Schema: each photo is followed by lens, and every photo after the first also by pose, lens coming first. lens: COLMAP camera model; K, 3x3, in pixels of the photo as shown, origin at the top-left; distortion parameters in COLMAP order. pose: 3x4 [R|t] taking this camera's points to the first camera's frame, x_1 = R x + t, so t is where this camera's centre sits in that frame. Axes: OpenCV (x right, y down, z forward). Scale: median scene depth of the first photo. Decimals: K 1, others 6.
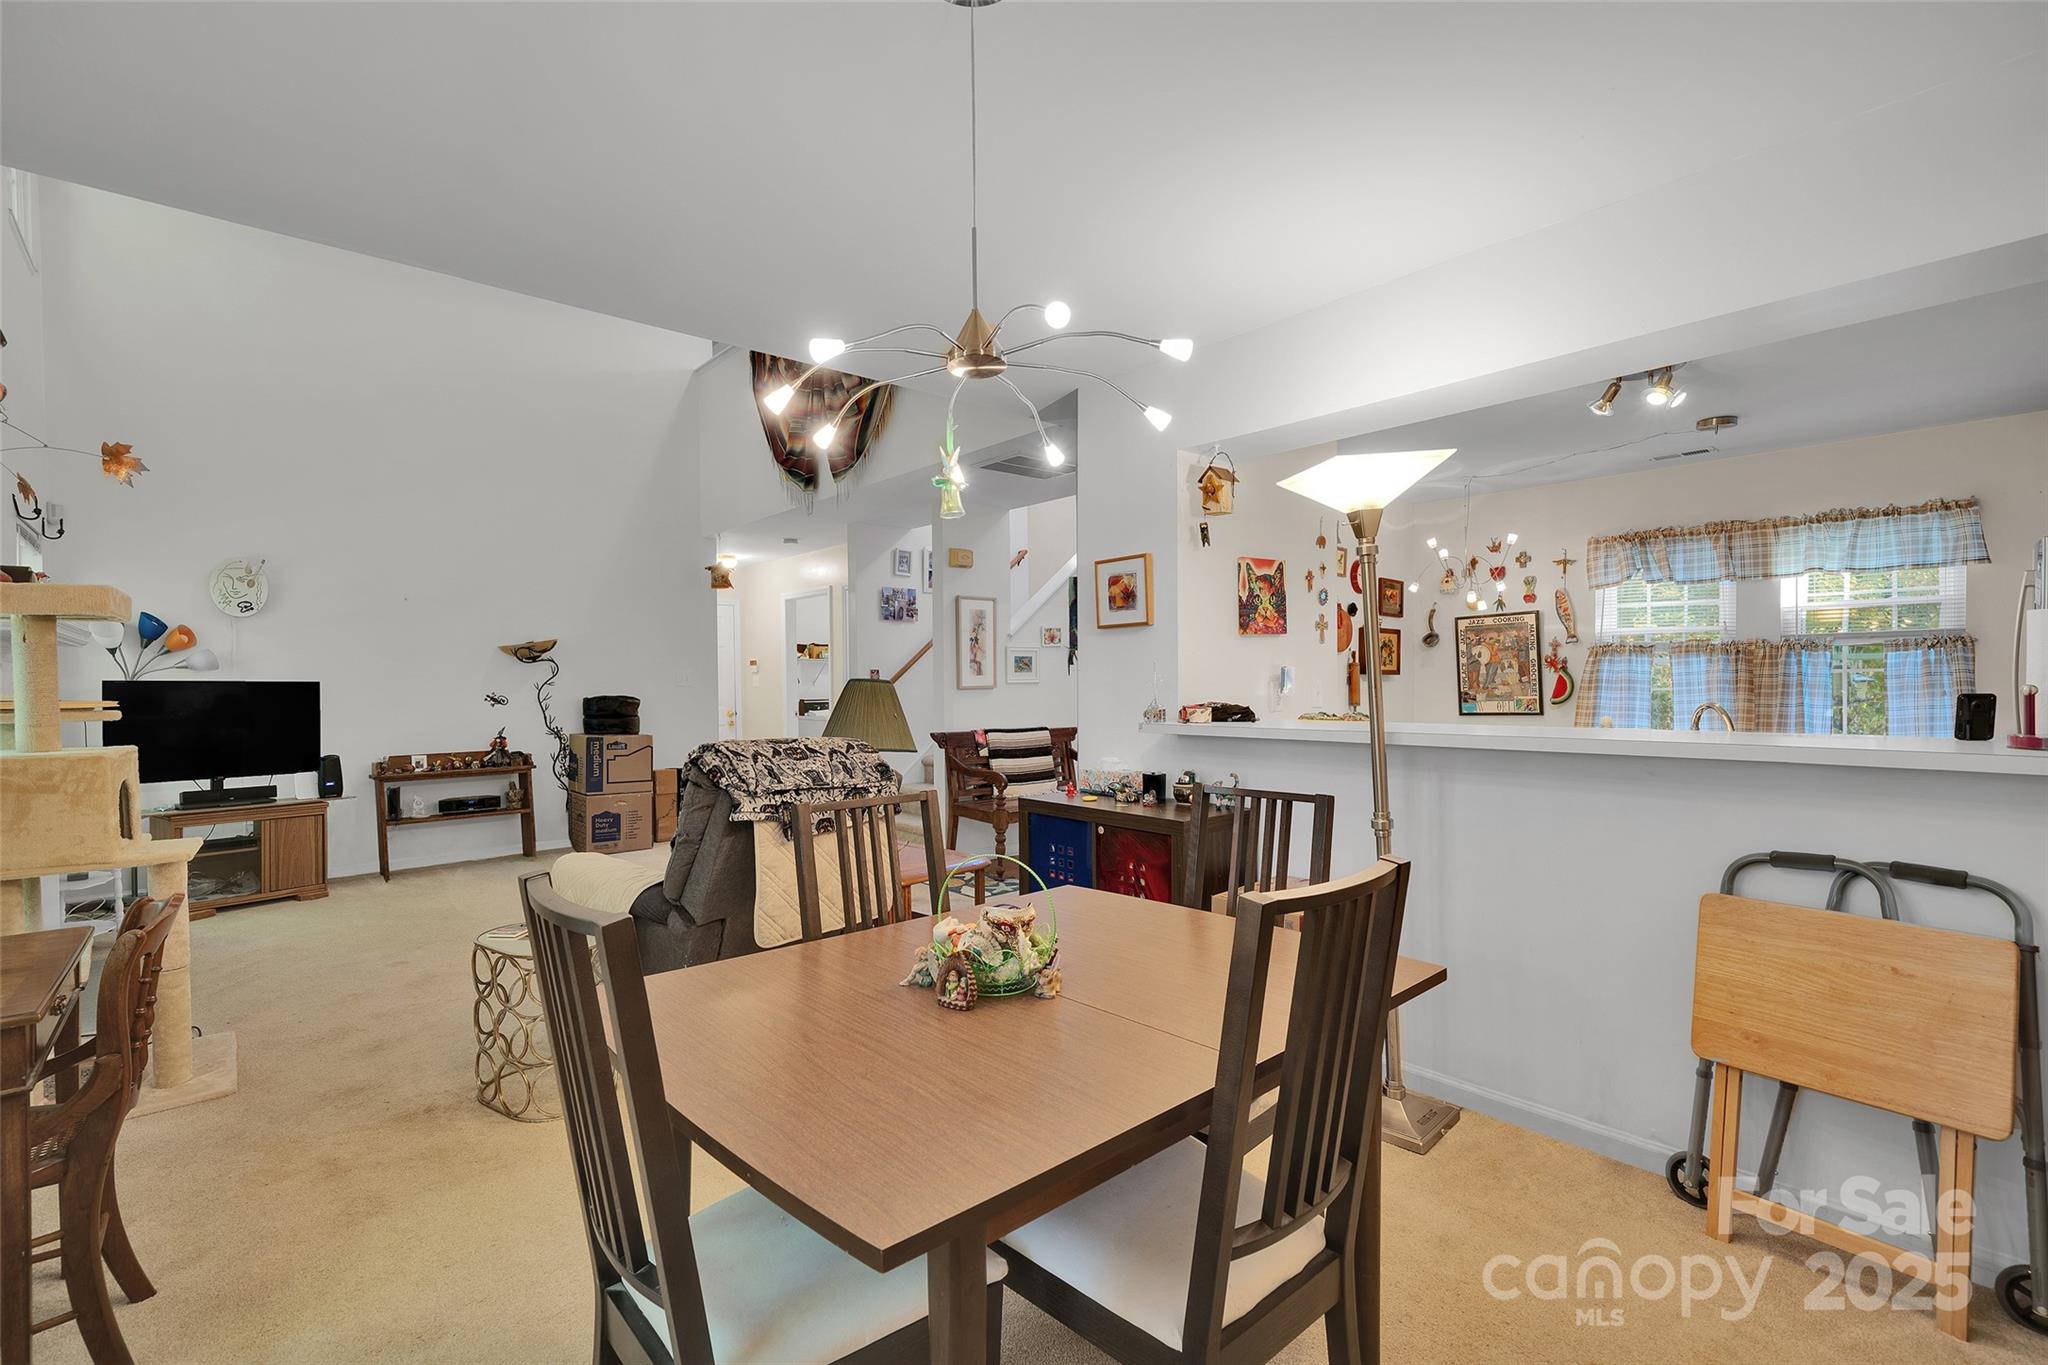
lens RADIAL K [[907.2, 0, 1009.5], [0, 907.2, 686.9], [0, 0, 1]] dist [-0.005822, 0.001142]
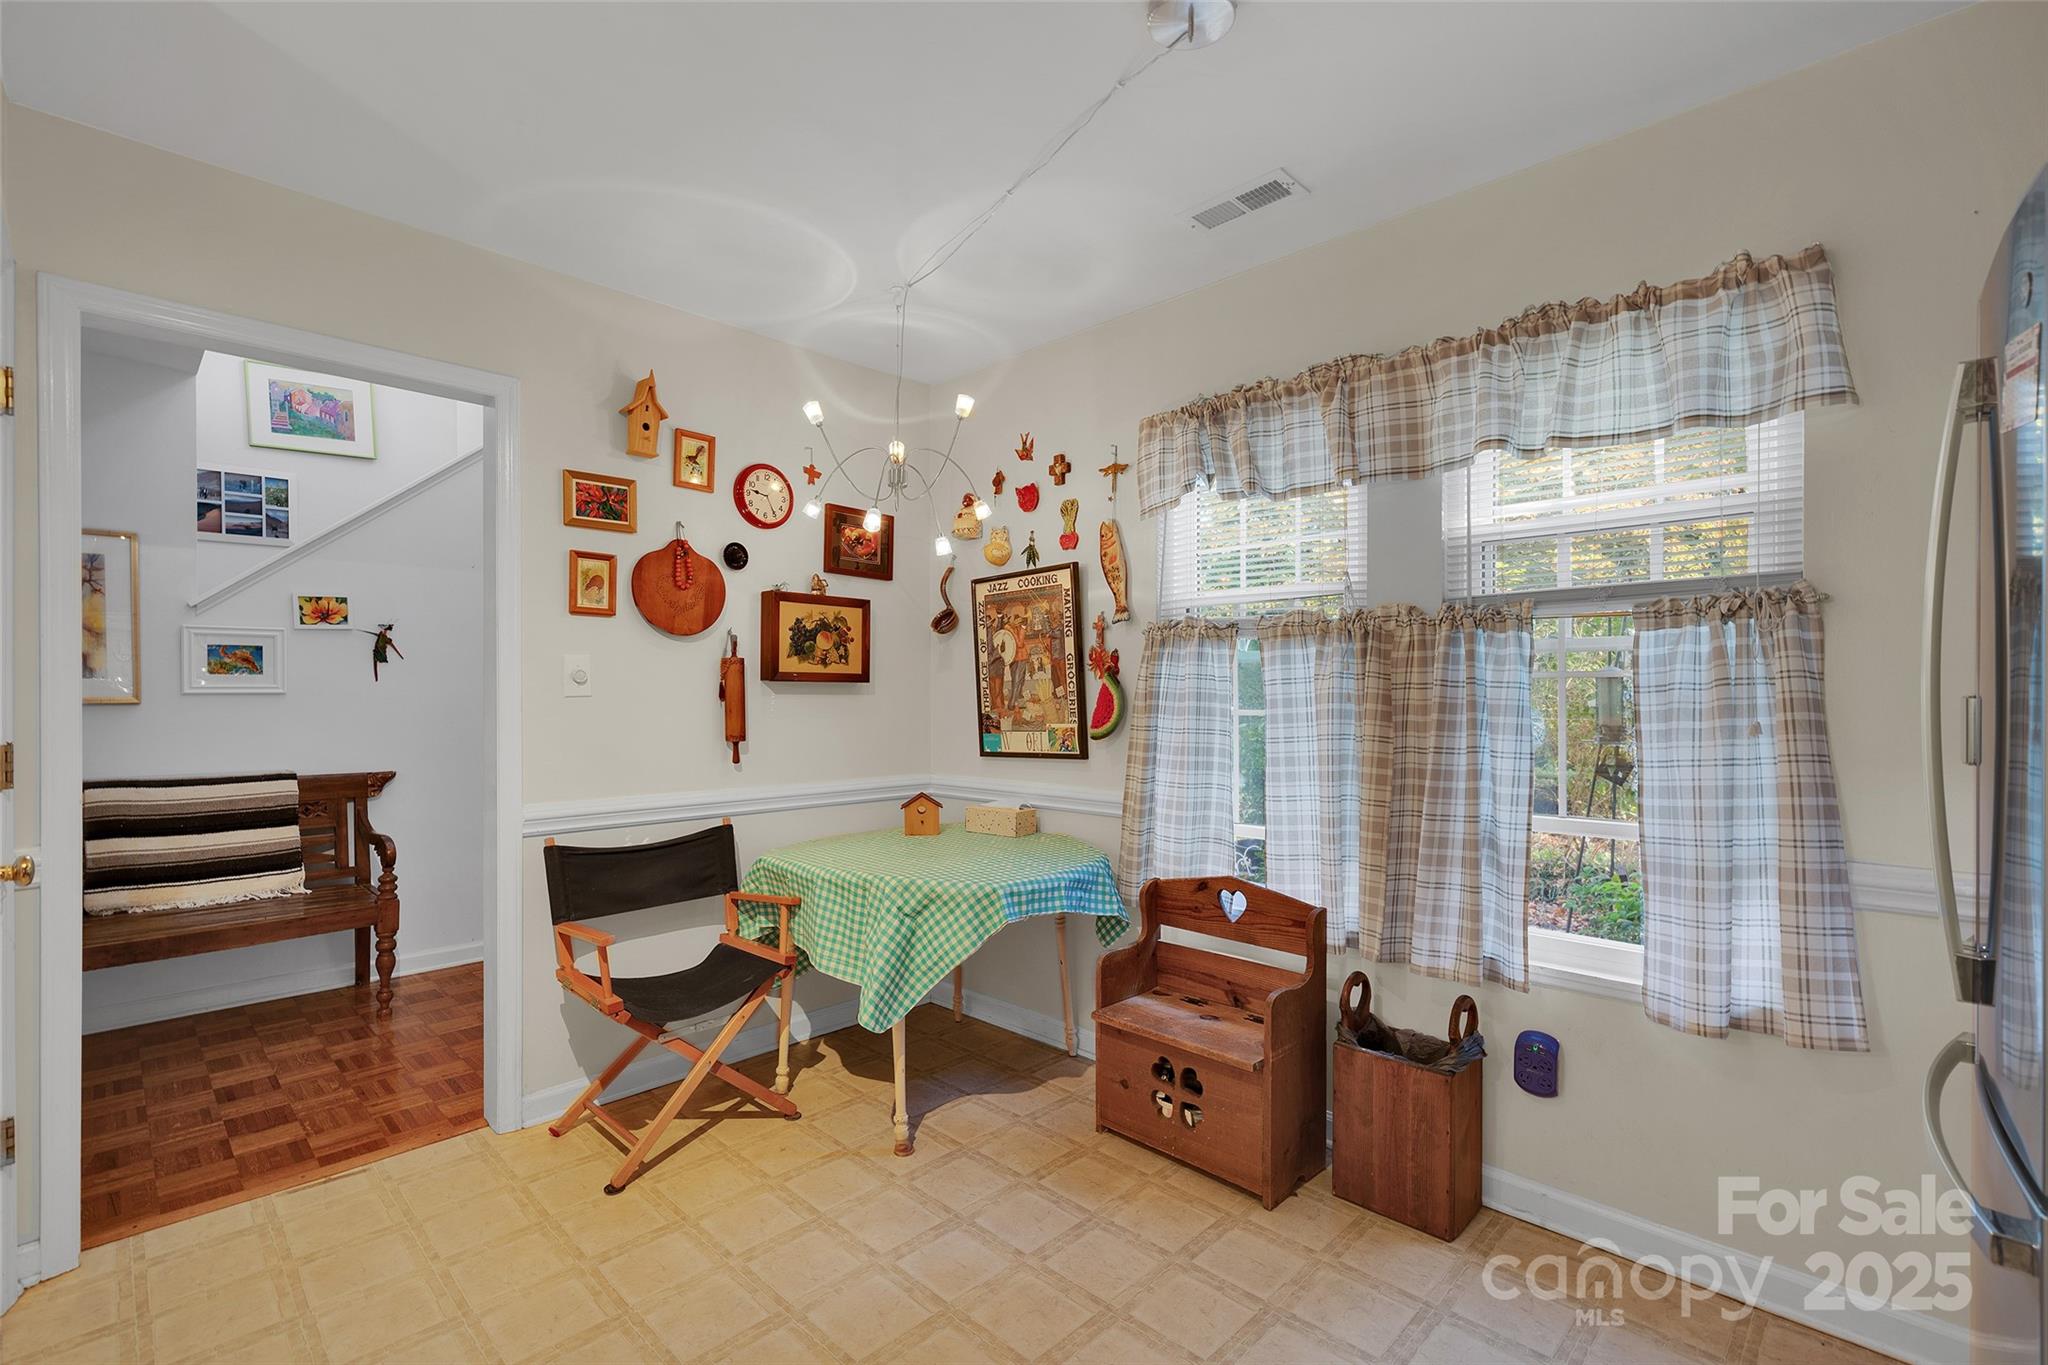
lens RADIAL K [[907.2, 0, 1031.7], [0, 907.2, 690.0], [0, 0, 1]] dist [-0.005822, 0.001142]
pose [[0.996217, 0.006141, 0.086687, 0.577793], [-0.005168, 0.999921, -0.011444, -0.003645], [-0.086750, 0.010952, 0.996170, 0.532771]]
